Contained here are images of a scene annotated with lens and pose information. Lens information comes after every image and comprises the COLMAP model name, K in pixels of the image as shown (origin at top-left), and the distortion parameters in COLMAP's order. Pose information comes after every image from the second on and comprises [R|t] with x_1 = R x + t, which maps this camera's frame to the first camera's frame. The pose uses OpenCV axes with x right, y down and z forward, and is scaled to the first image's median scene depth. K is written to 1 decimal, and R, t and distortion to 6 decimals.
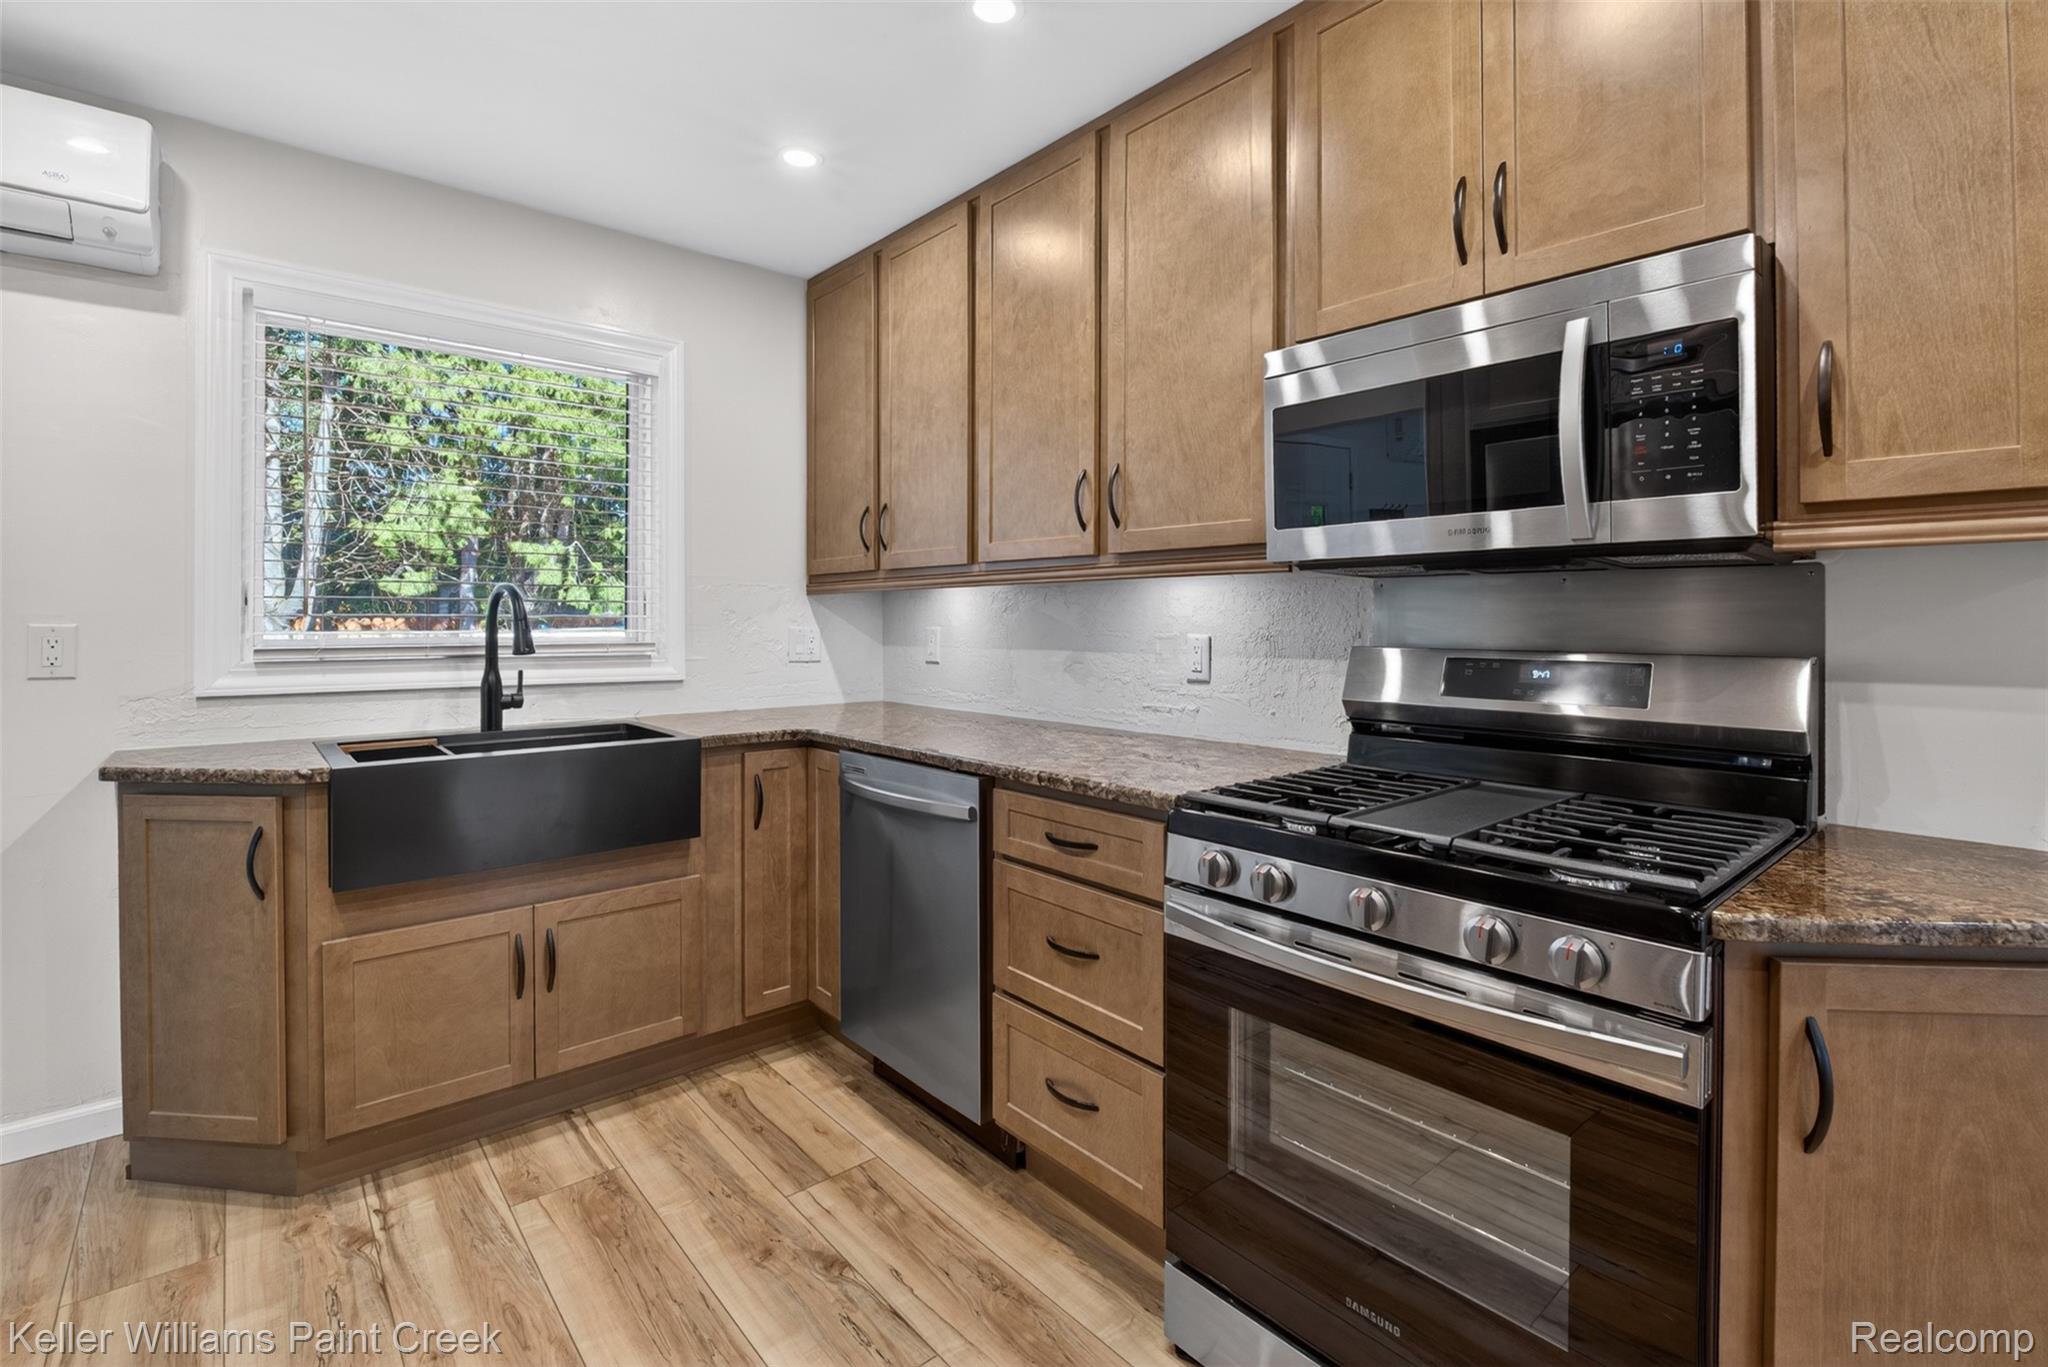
lens RADIAL K [[924.3, 0, 1020.4], [0, 924.3, 620.4], [0, 0, 1]] dist [-0.011920, 0.000266]
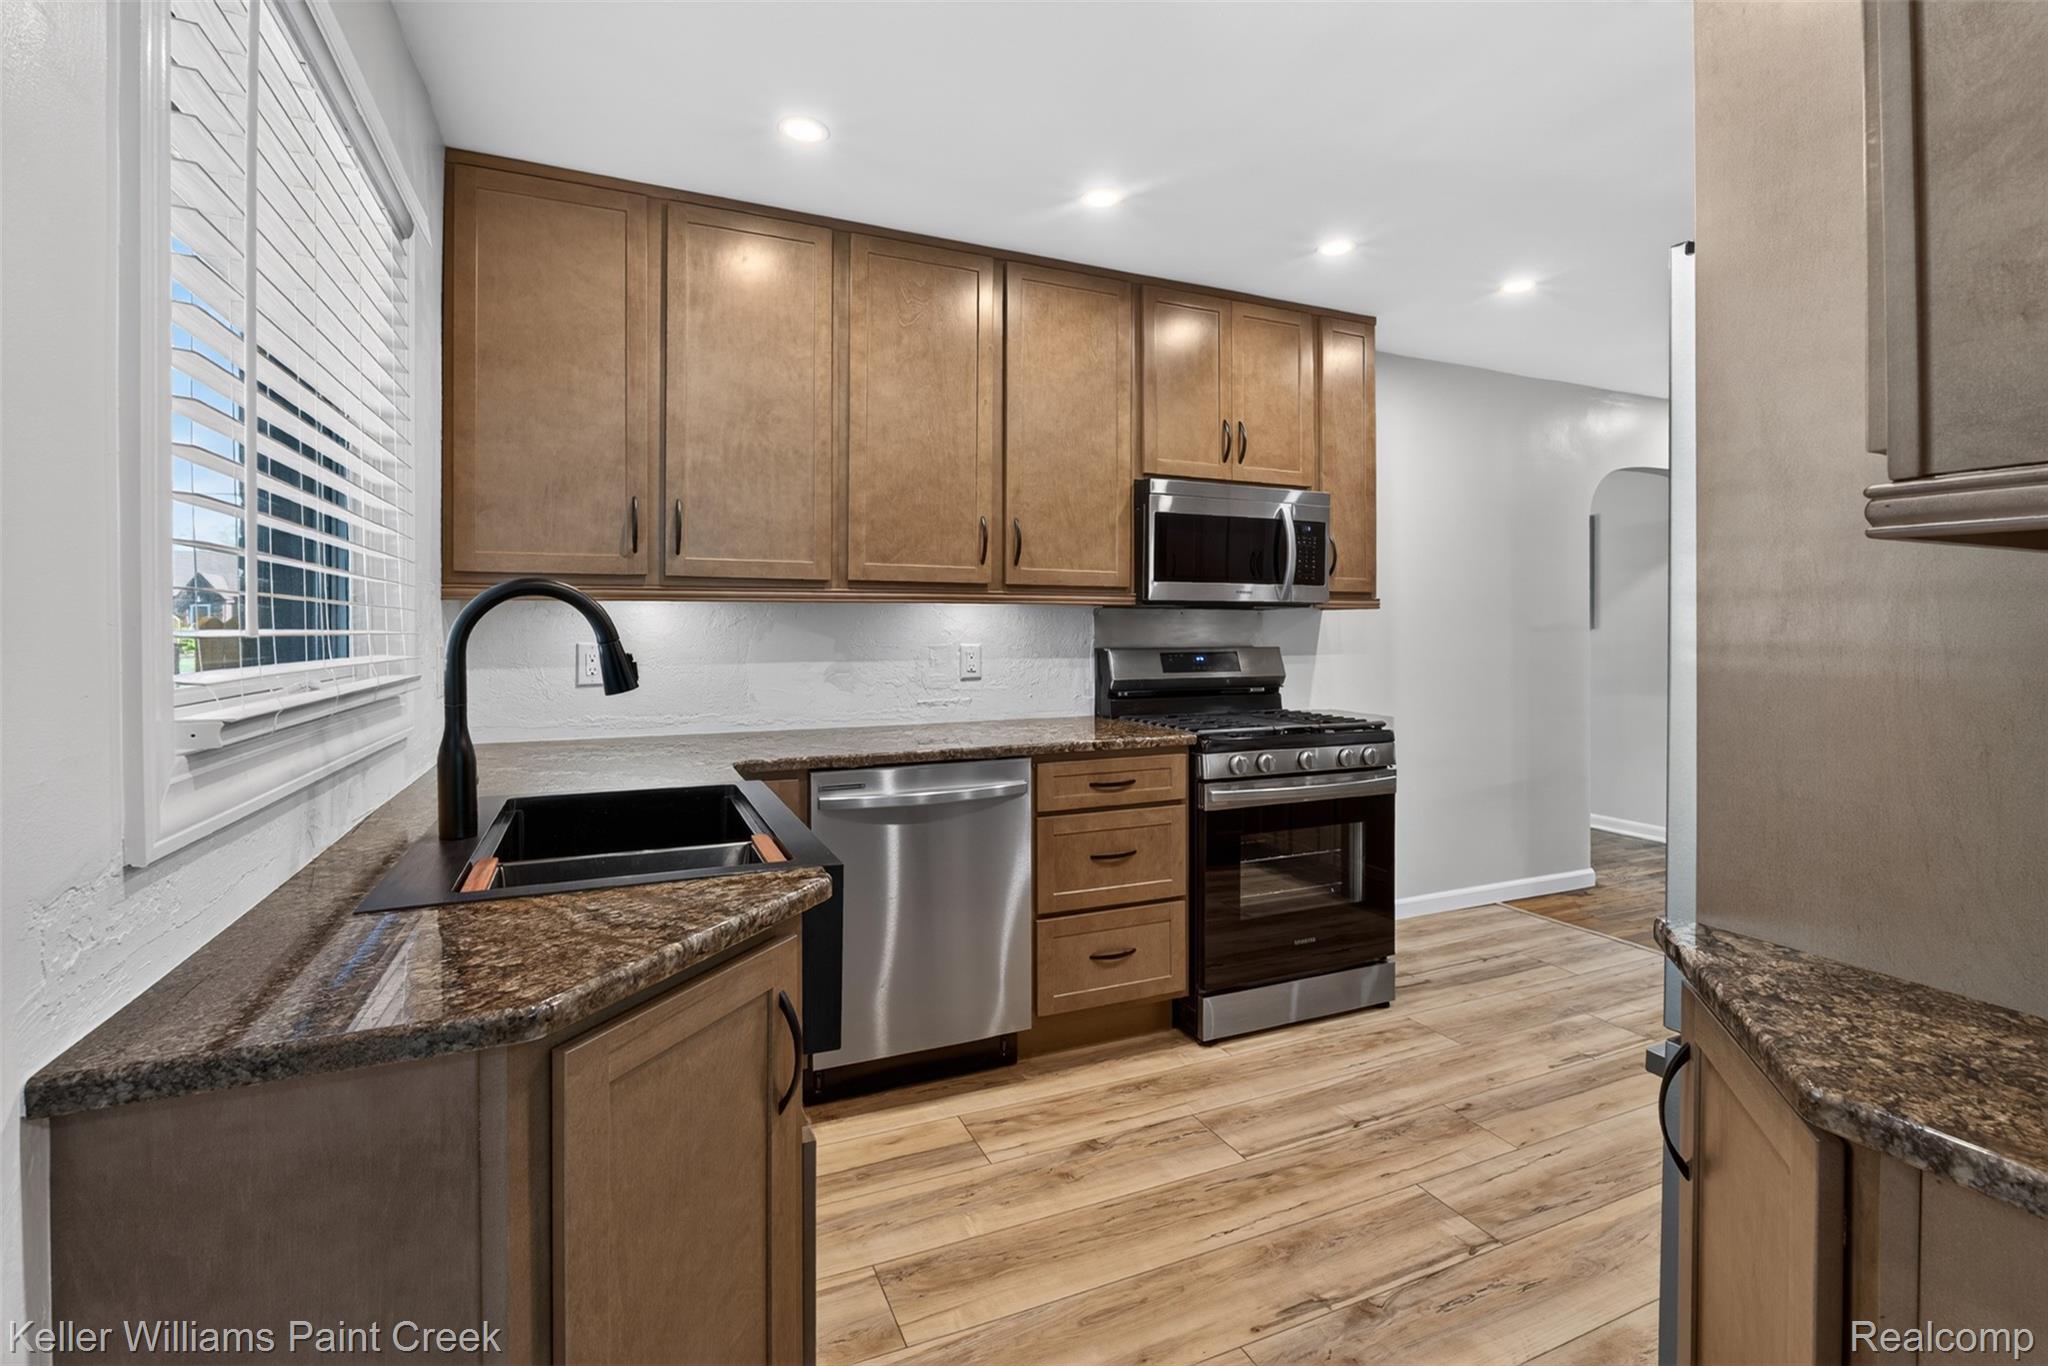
lens RADIAL K [[924.3, 0, 1021.9], [0, 924.3, 631.1], [0, 0, 1]] dist [-0.011920, 0.000266]
pose [[0.295560, -0.004860, 0.955312, -1.253803], [-0.000519, 0.999986, 0.005248, -0.012388], [-0.955324, -0.002047, 0.295553, 0.625080]]
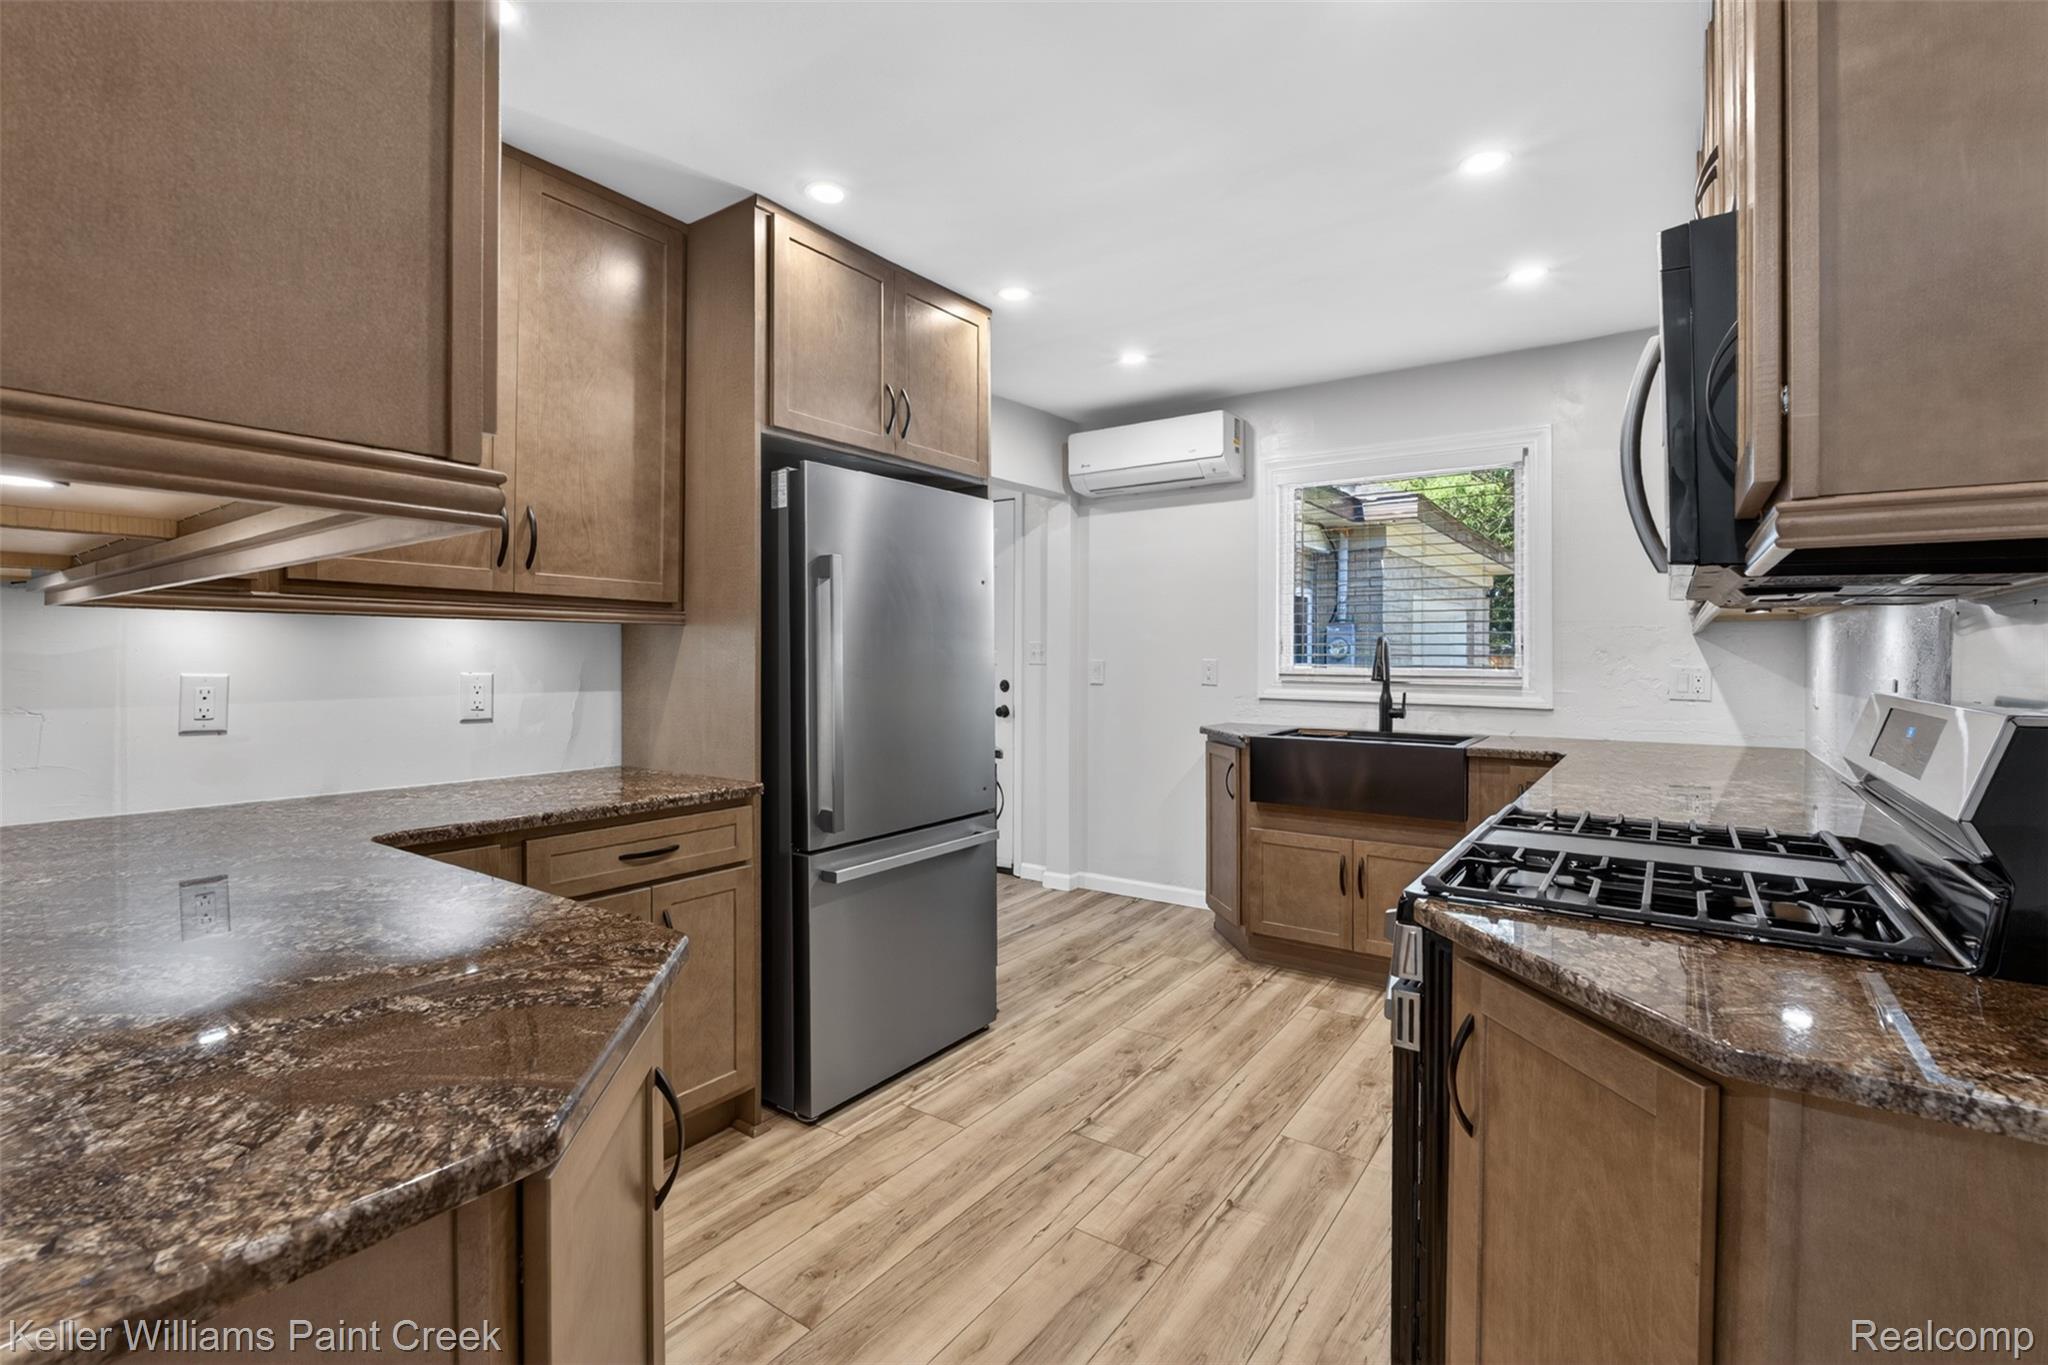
lens RADIAL K [[924.3, 0, 1025.7], [0, 924.3, 665.6], [0, 0, 1]] dist [-0.011920, 0.000266]
pose [[0.231747, 0.009681, -0.972728, 0.922415], [-0.003402, 0.999952, 0.009142, 0.000106], [0.972770, 0.001191, 0.231769, 0.097984]]
